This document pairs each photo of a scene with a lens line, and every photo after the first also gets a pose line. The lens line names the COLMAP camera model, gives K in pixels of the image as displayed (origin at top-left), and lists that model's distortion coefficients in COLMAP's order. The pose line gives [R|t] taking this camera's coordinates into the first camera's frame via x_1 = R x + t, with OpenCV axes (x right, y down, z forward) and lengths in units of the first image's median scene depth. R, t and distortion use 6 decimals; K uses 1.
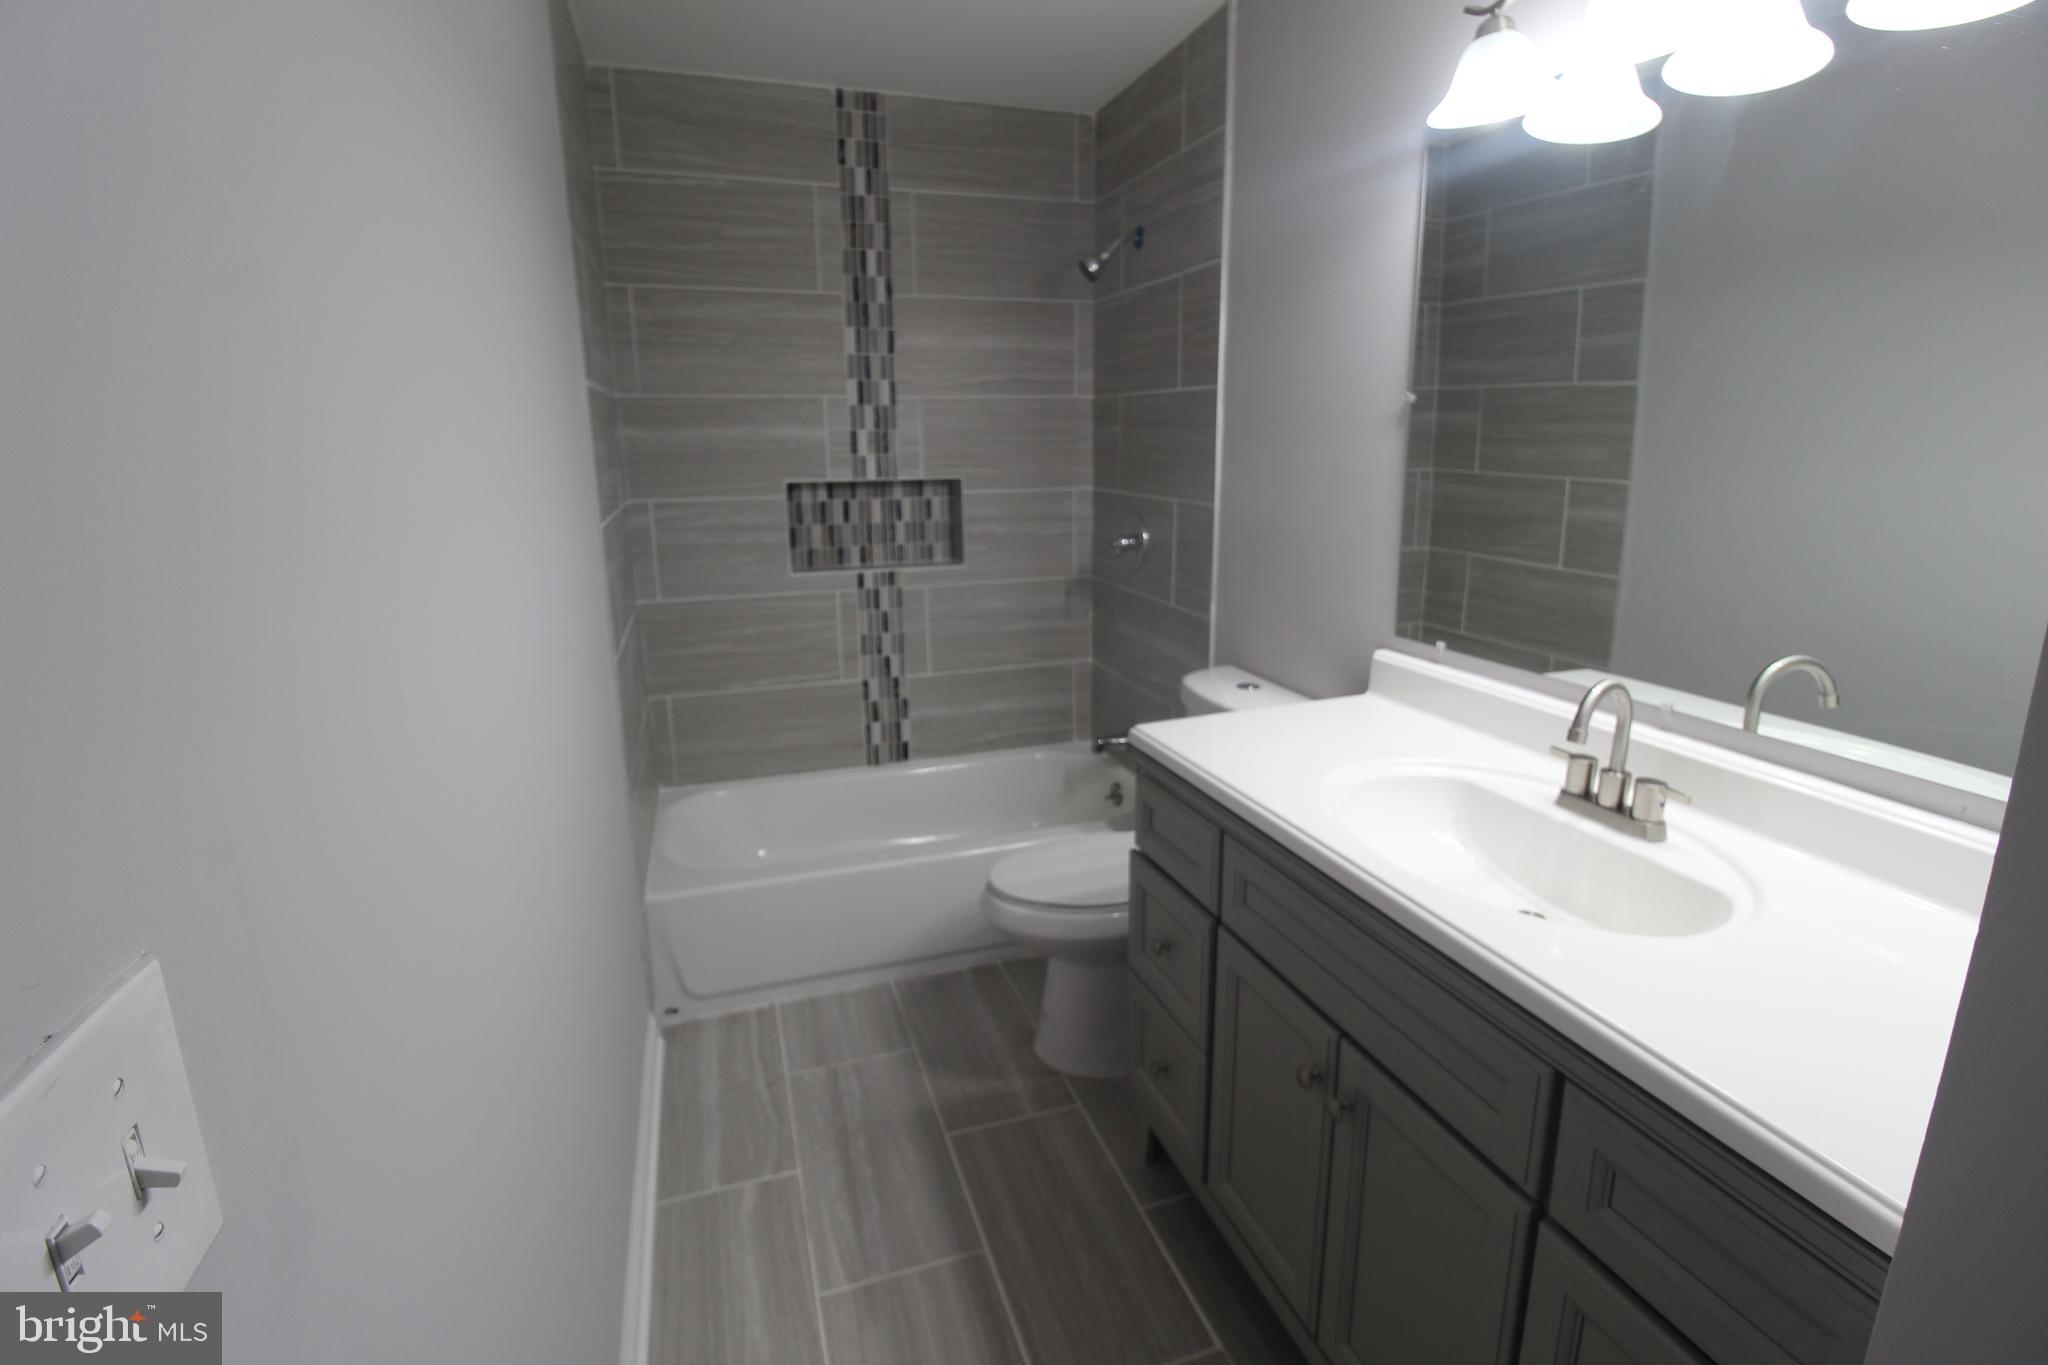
lens RADIAL K [[944.8, 0, 1007.8], [0, 944.8, 644.9], [0, 0, 1]] dist [-0.000706, -0.005048]
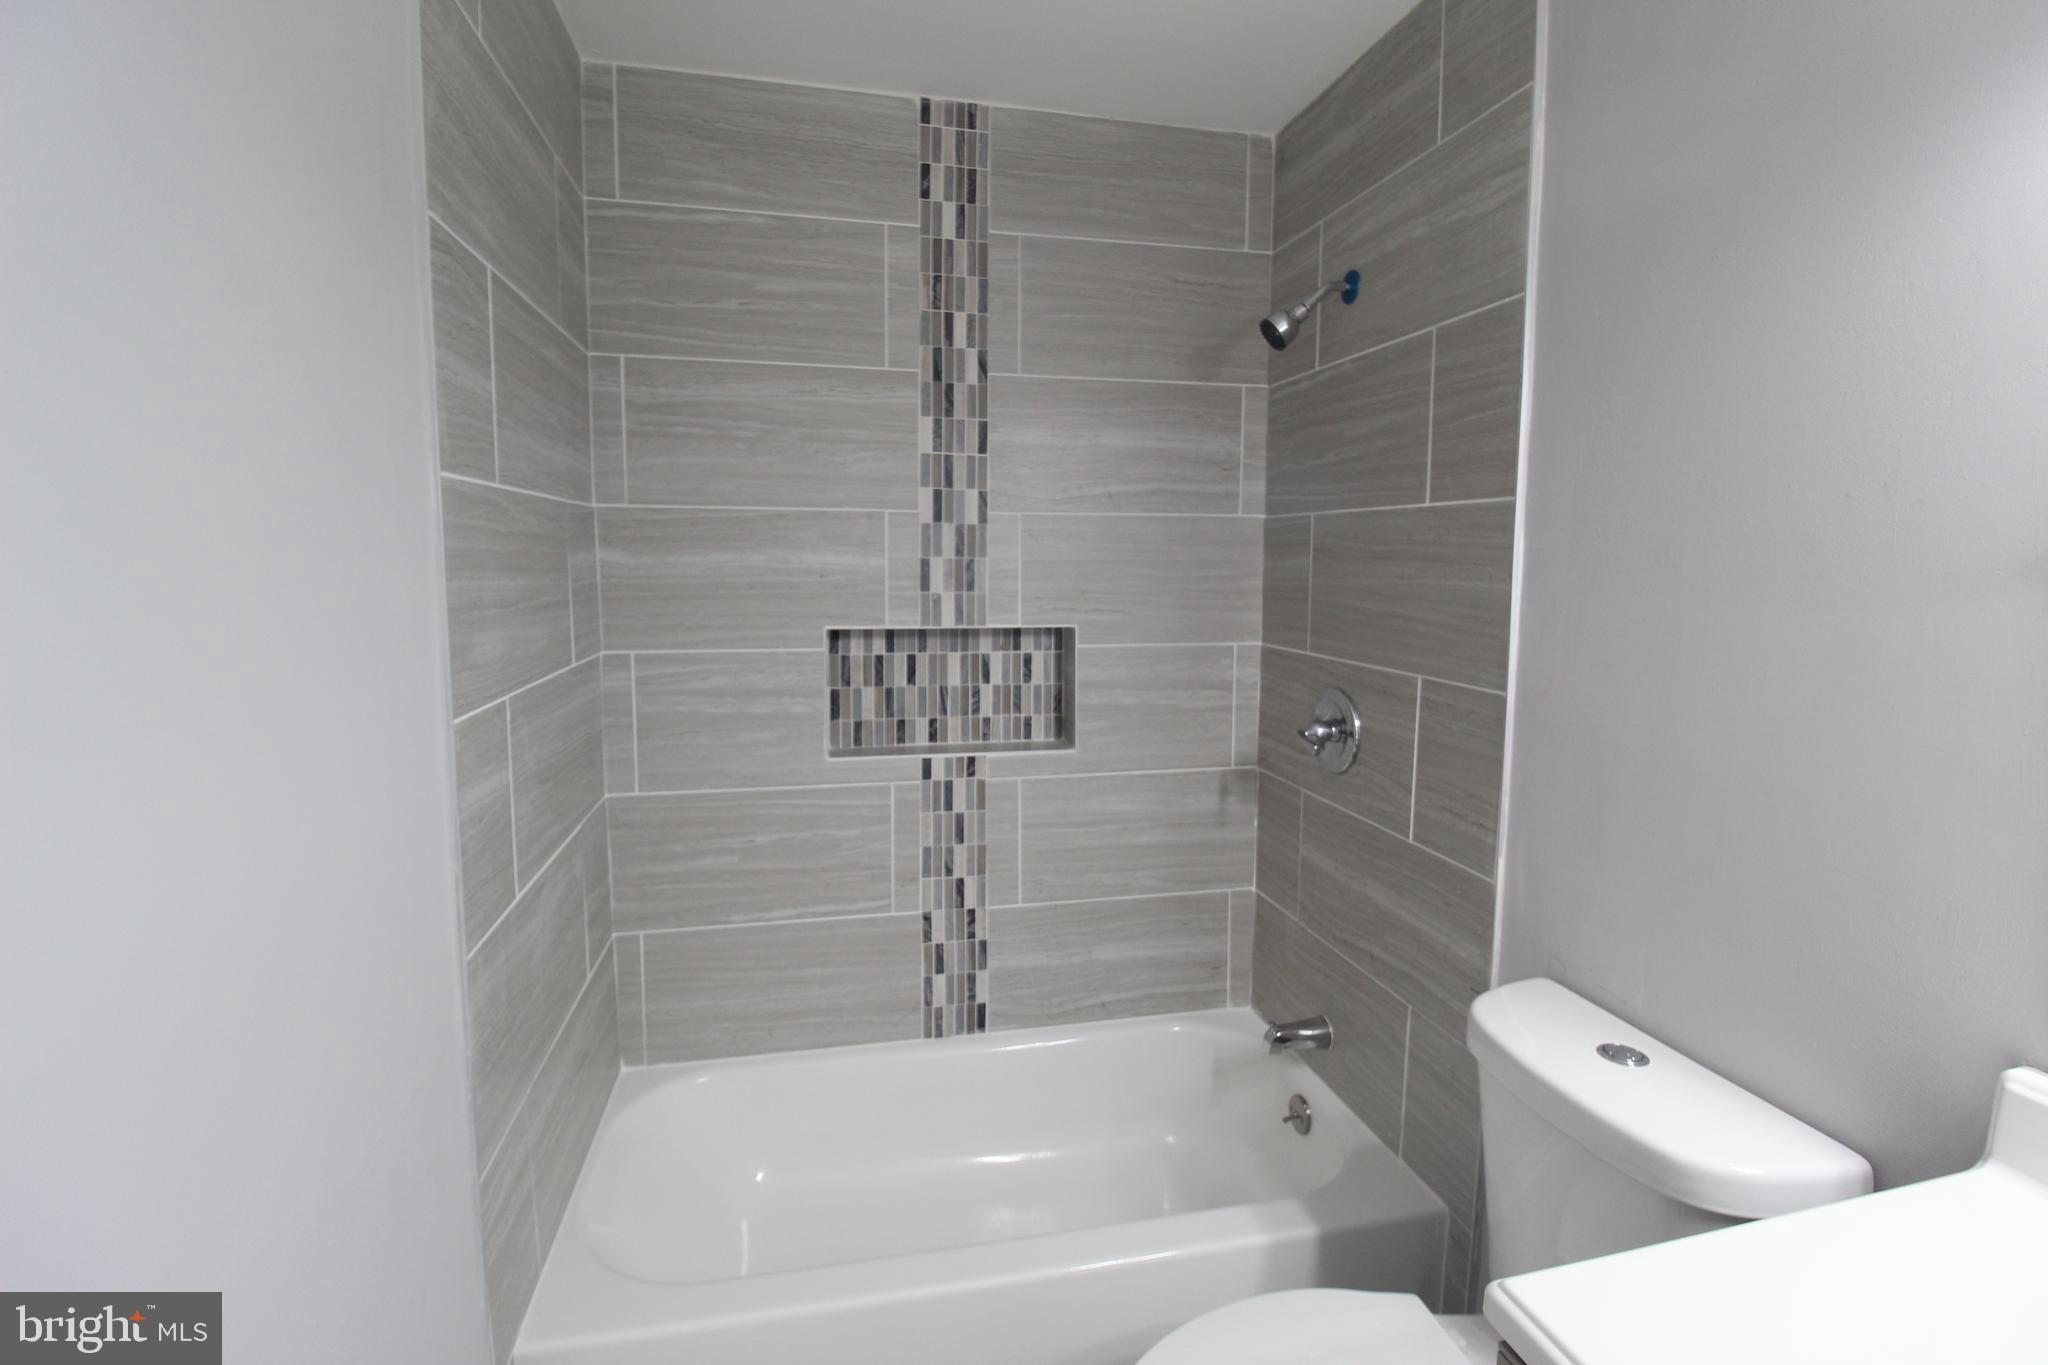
lens RADIAL K [[944.8, 0, 1007.2], [0, 944.8, 644.8], [0, 0, 1]] dist [-0.000706, -0.005048]
pose [[0.994101, 0.025996, -0.105297, -0.027973], [-0.038984, 0.991612, -0.123234, -0.082780], [0.101210, 0.126612, 0.986776, 0.335896]]
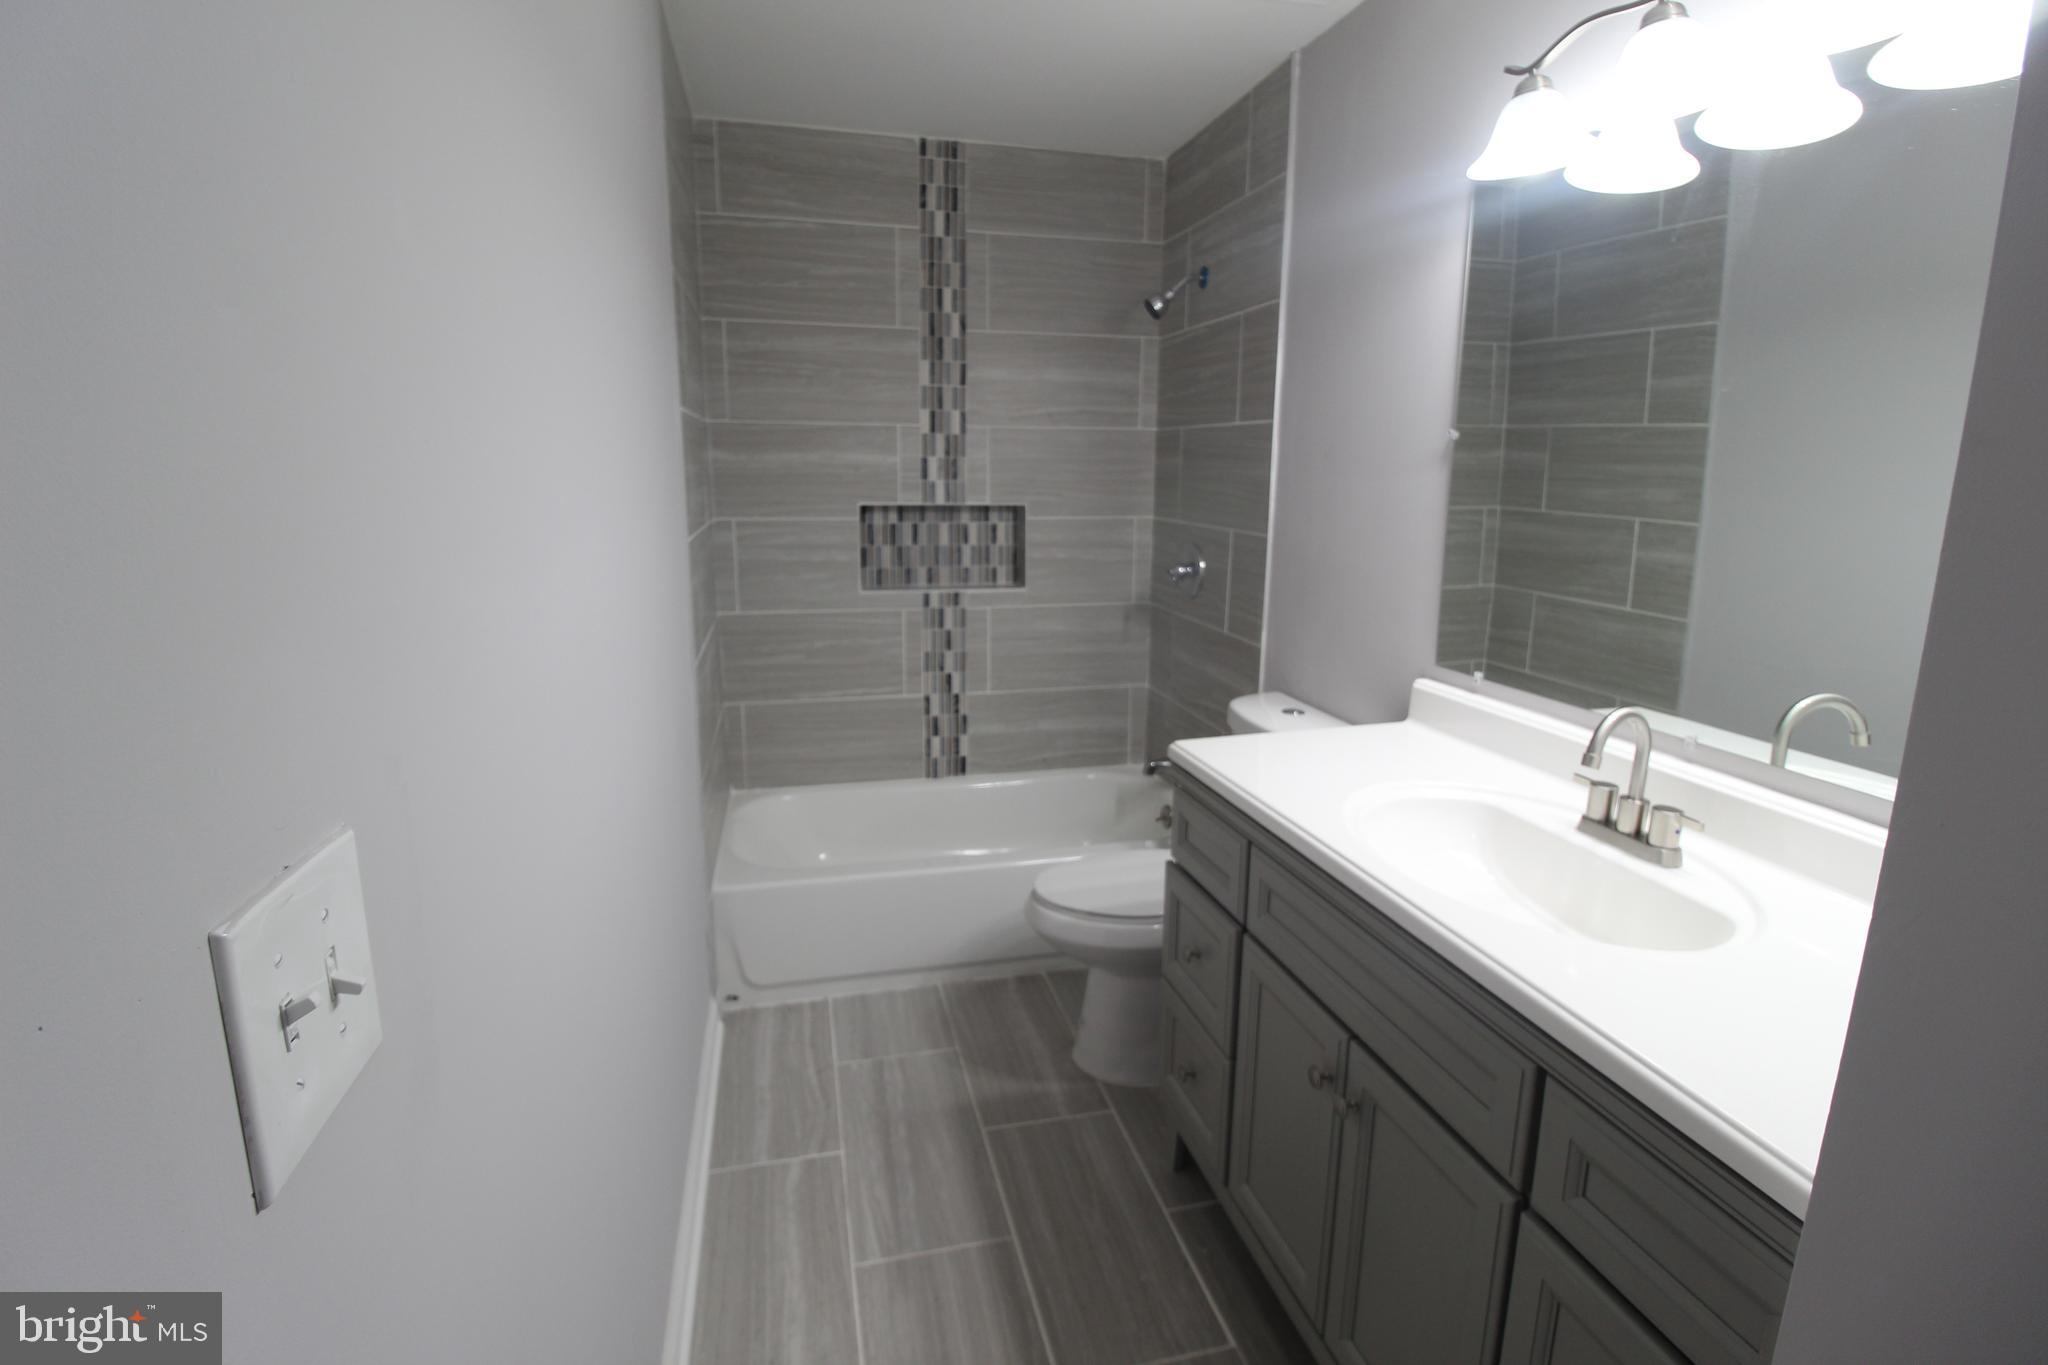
lens RADIAL K [[944.8, 0, 1007.8], [0, 944.8, 649.0], [0, 0, 1]] dist [-0.000706, -0.005048]
pose [[0.996536, 0.034190, -0.075816, 0.016888], [-0.036205, 0.999022, -0.025364, 0.010230], [0.074874, 0.028021, 0.996799, -0.038130]]
